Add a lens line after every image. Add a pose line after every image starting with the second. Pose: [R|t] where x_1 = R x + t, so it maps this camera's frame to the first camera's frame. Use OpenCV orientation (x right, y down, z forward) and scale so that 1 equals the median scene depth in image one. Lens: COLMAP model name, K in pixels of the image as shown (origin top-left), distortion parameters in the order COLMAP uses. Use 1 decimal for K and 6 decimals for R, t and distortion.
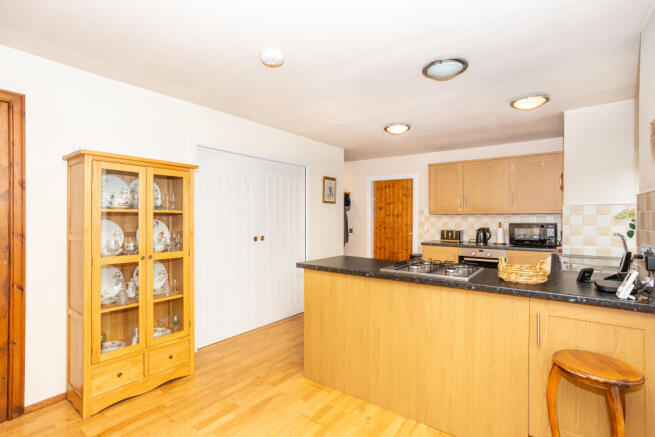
lens RADIAL K [[320.8, 0, 326.6], [0, 320.8, 216.2], [0, 0, 1]] dist [0.001900, 0.003457]
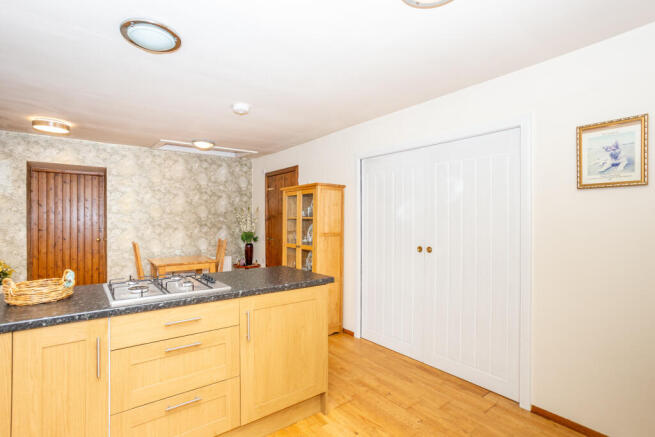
lens RADIAL K [[320.8, 0, 326.0], [0, 320.8, 221.6], [0, 0, 1]] dist [0.001900, 0.003457]
pose [[-0.252219, -0.004586, -0.967659, 0.607105], [-0.004725, 0.999983, -0.003507, 0.005972], [0.967659, 0.003688, -0.252236, 0.961578]]
